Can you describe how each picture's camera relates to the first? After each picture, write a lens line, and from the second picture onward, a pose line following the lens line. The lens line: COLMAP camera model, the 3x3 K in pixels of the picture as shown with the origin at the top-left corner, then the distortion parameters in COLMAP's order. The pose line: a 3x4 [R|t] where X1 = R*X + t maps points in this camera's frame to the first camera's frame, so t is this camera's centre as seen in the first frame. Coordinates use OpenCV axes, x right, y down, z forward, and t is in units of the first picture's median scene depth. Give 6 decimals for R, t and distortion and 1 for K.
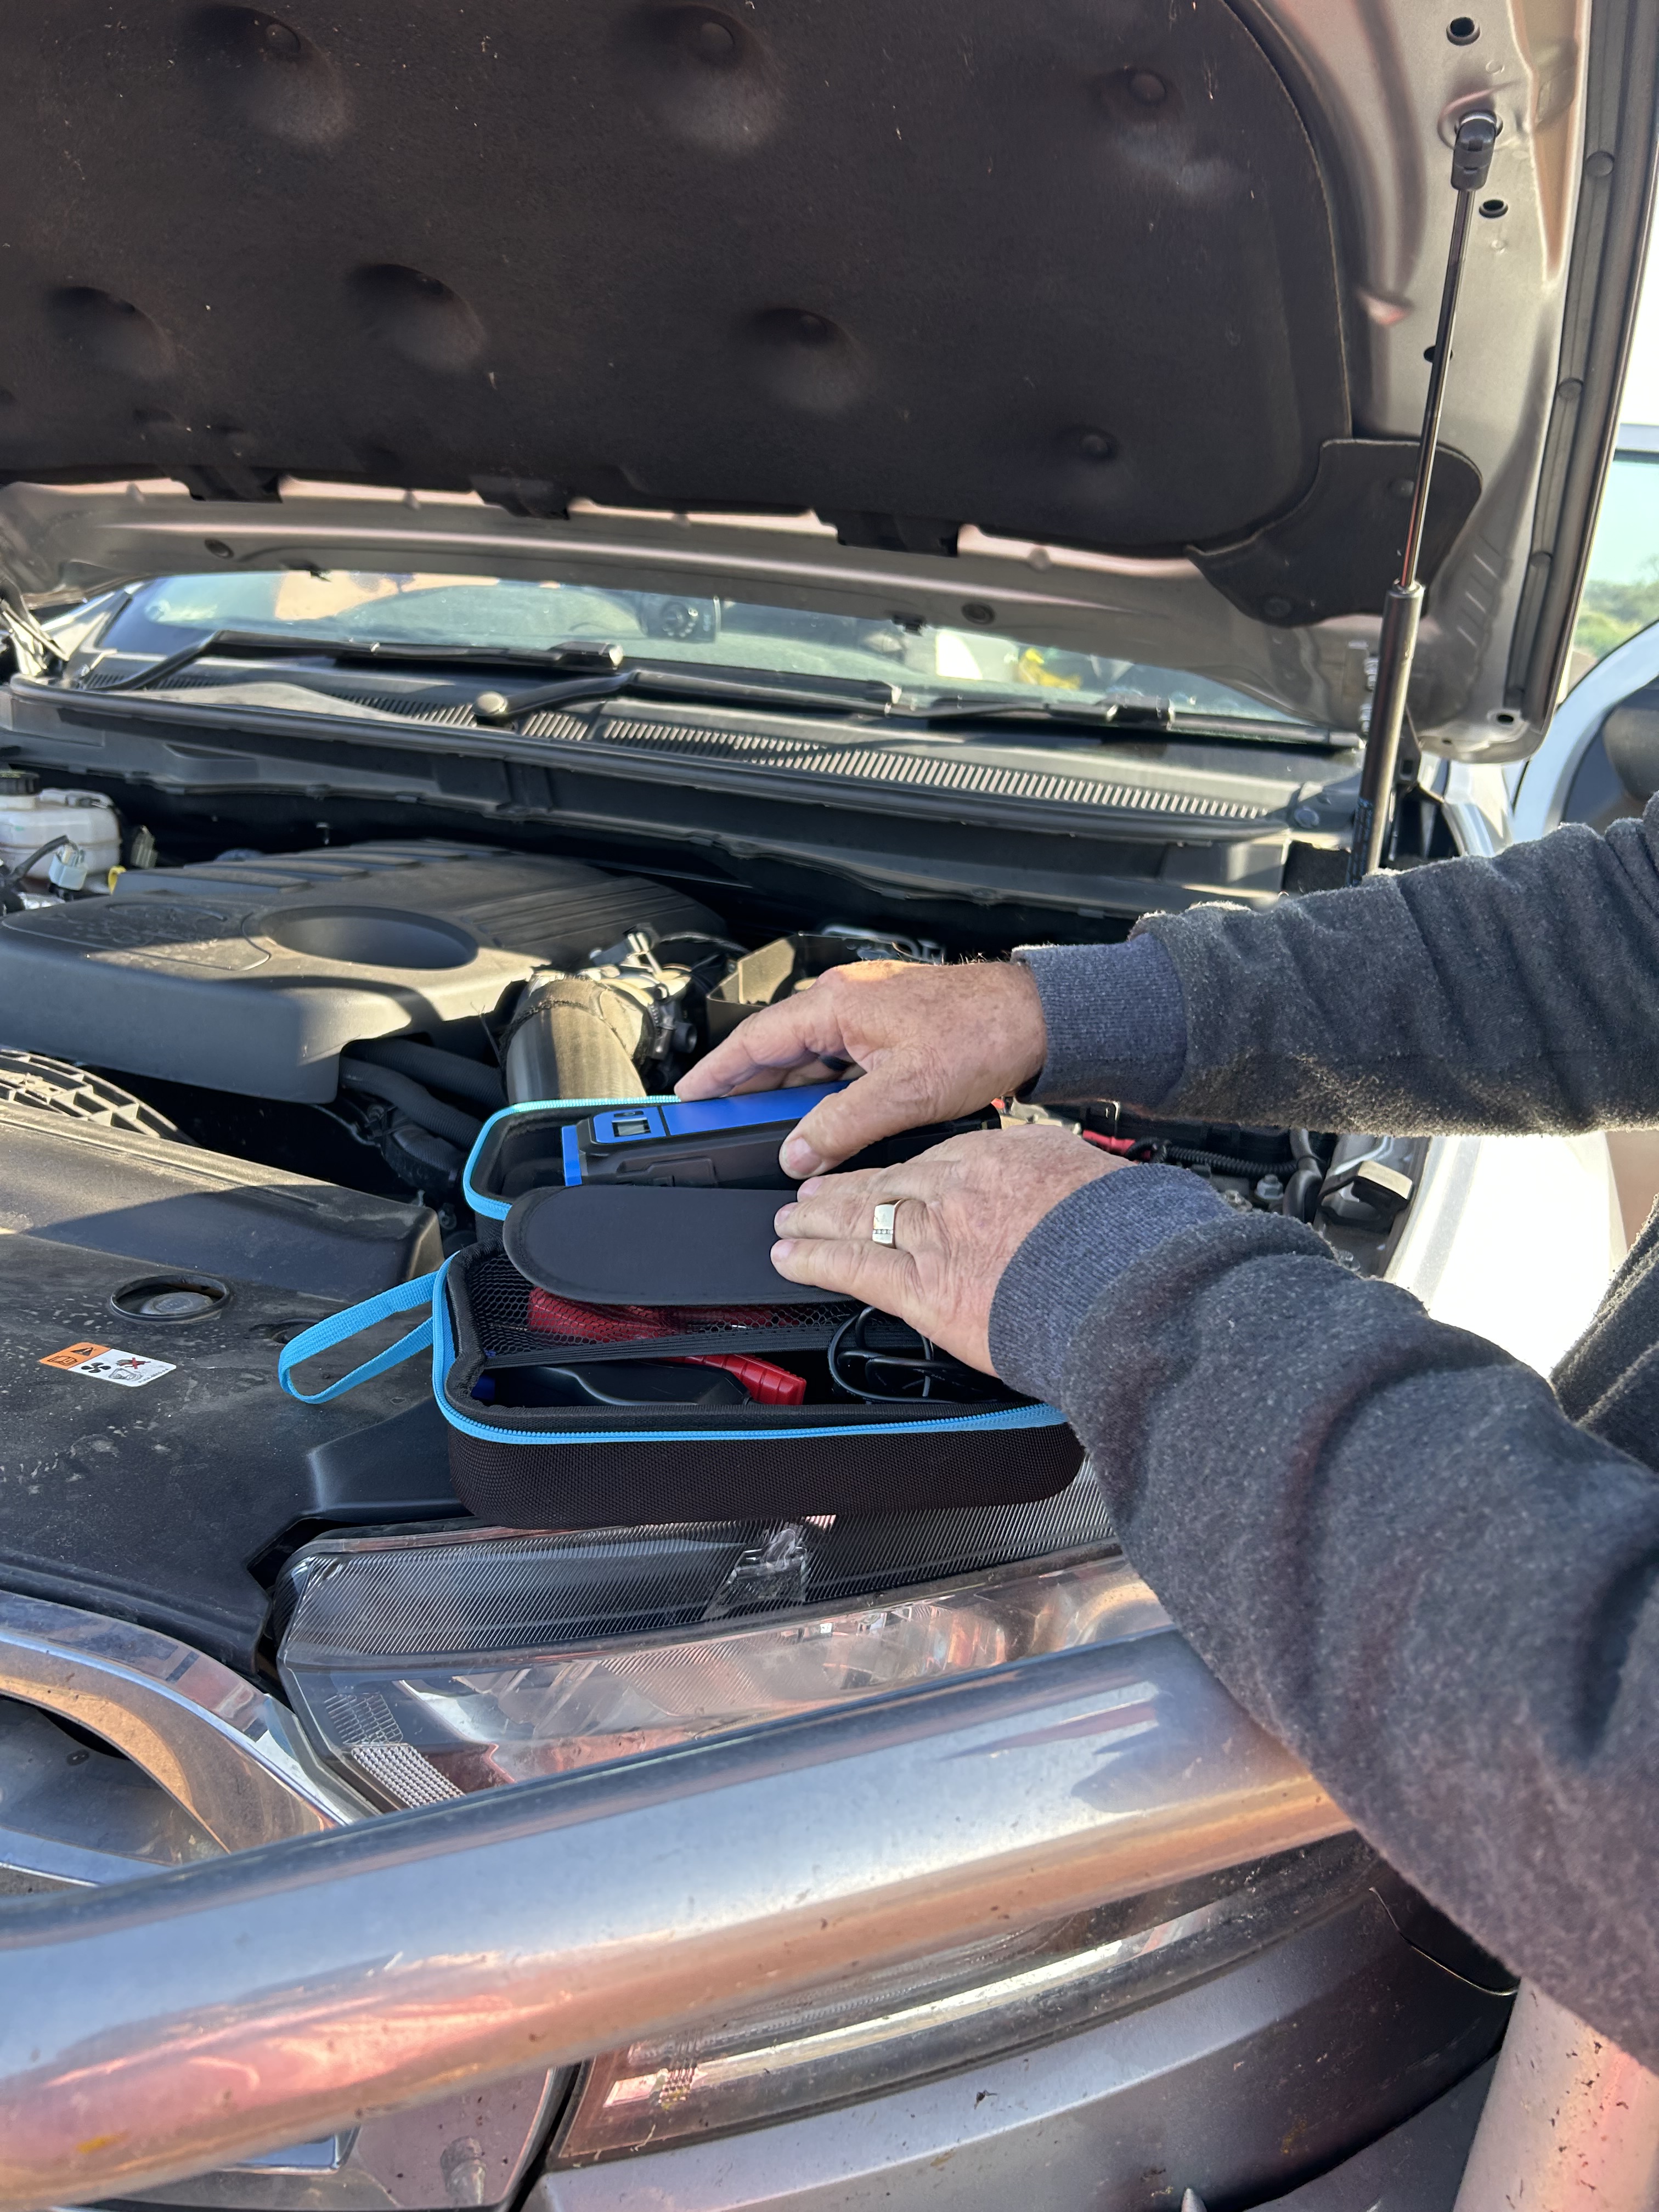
lens RADIAL K [[1506.1, 0, 829.5], [0, 1506.1, 1106.0], [0, 0, 1]] dist [0.029092, -0.004361]
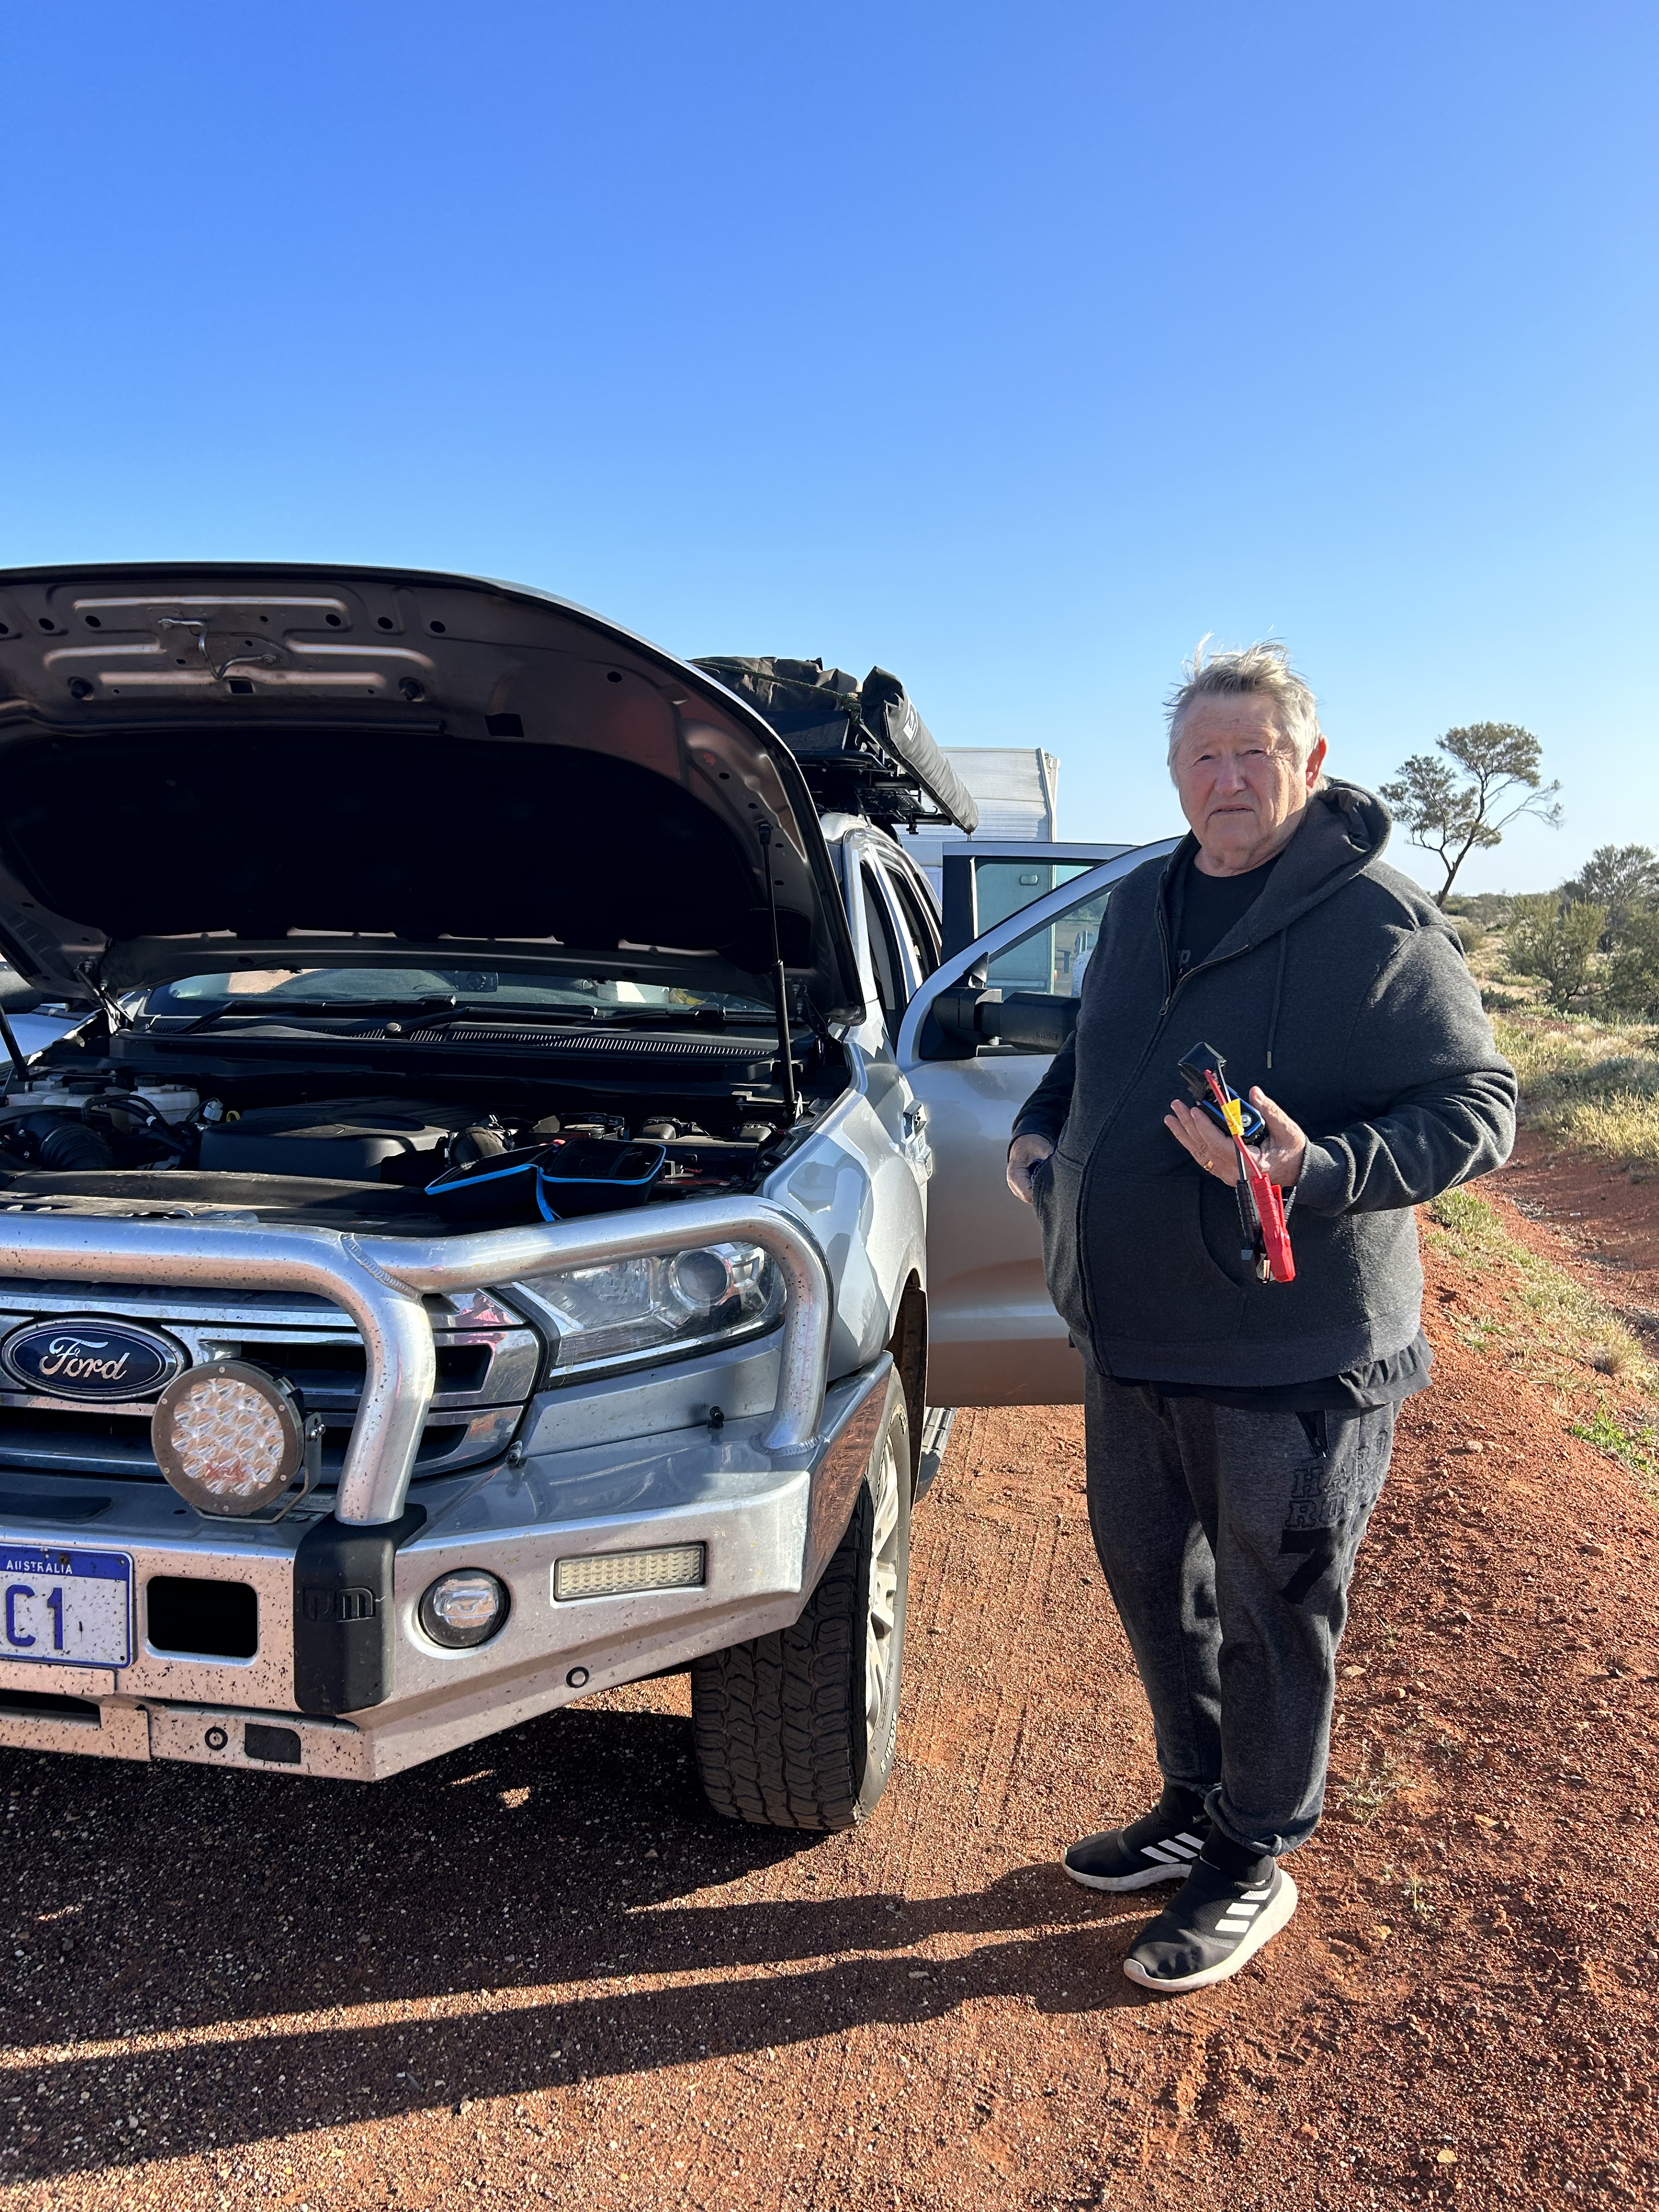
lens RADIAL K [[1648.7, 0, 829.5], [0, 1648.7, 1106.0], [0, 0, 1]] dist [0.026813, 0.001854]
pose [[0.980266, -0.068181, 0.185553, -0.074516], [0.105646, 0.974041, -0.200209, 0.364765], [-0.167086, 0.215860, 0.962022, -1.288406]]
